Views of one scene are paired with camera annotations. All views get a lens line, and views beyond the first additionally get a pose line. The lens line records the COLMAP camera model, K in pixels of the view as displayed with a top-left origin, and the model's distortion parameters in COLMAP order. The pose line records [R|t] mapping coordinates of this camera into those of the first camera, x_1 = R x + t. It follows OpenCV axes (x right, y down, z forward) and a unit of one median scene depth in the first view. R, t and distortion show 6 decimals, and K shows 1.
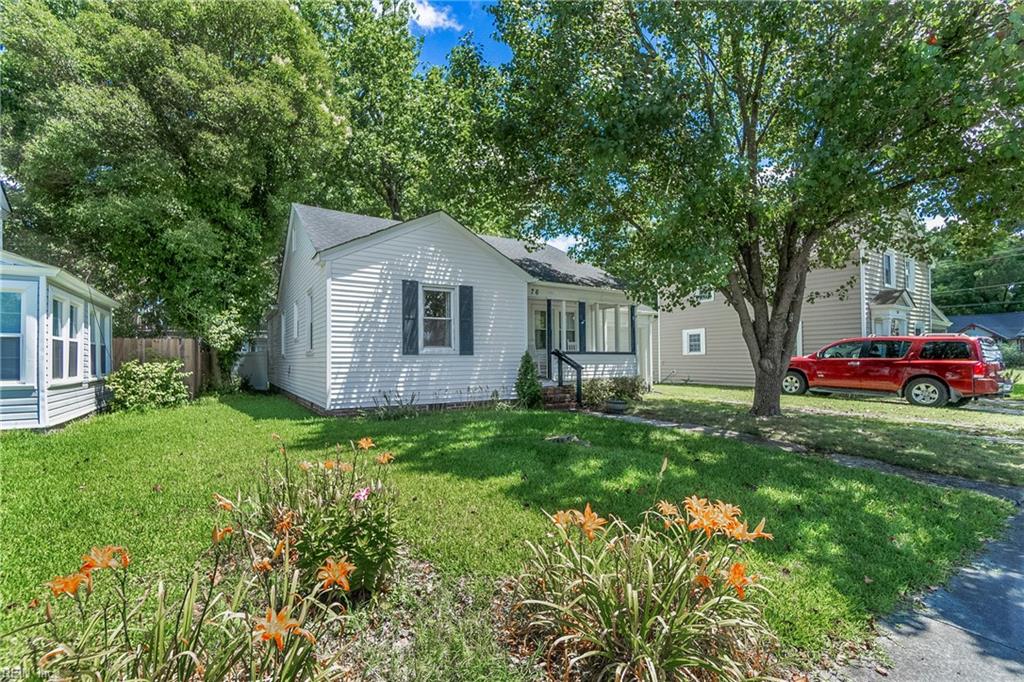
lens RADIAL K [[452.0, 0, 507.1], [0, 452.0, 348.9], [0, 0, 1]] dist [0.000810, 0.000191]
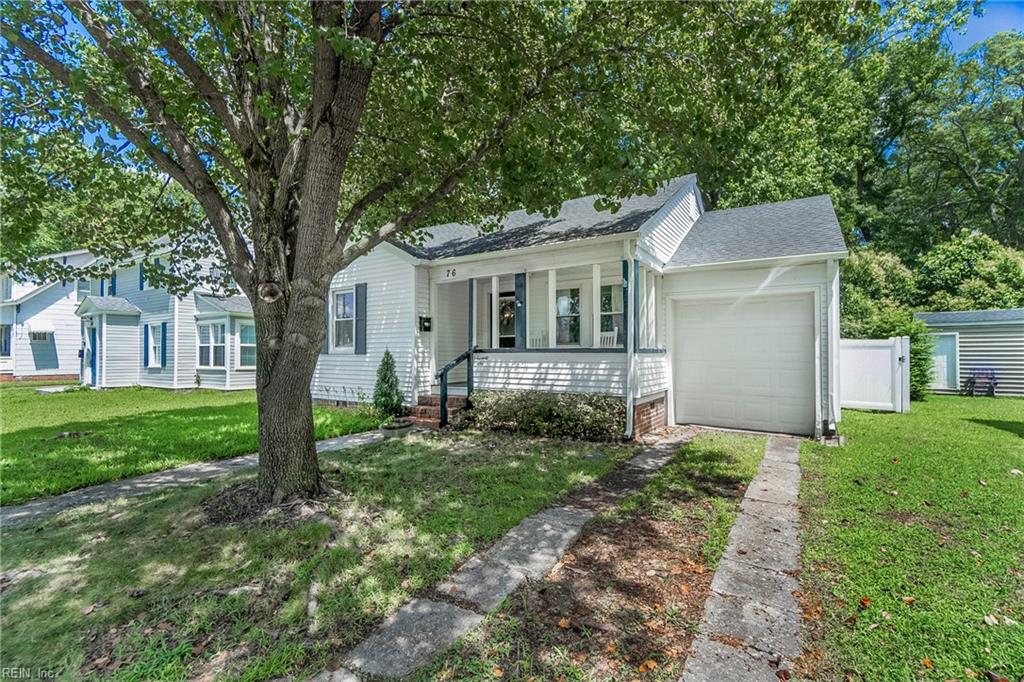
lens RADIAL K [[452.0, 0, 507.1], [0, 452.0, 348.9], [0, 0, 1]] dist [0.000810, 0.000191]
pose [[0.436832, -0.008493, -0.899503, 0.915037], [0.015453, 0.999879, -0.001936, 0.009038], [0.899410, -0.013054, 0.436910, 0.852095]]
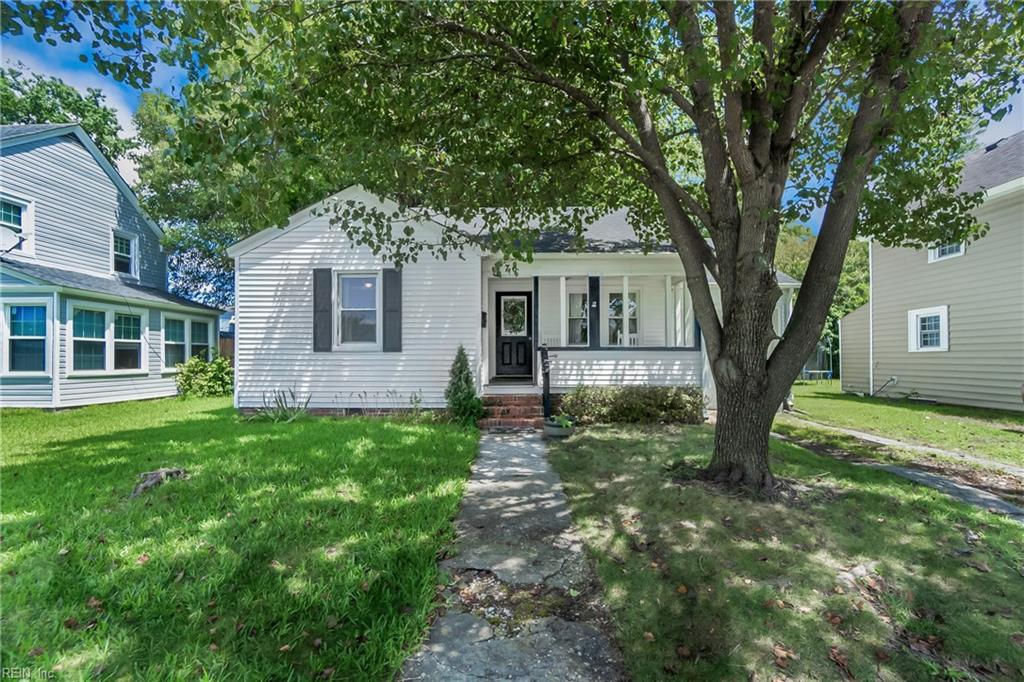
lens RADIAL K [[452.0, 0, 507.1], [0, 452.0, 348.9], [0, 0, 1]] dist [0.000810, 0.000191]
pose [[0.846389, -0.005275, -0.532539, 0.531247], [0.008359, 0.999959, 0.003380, 0.006908], [0.532500, -0.007313, 0.846399, 0.403823]]
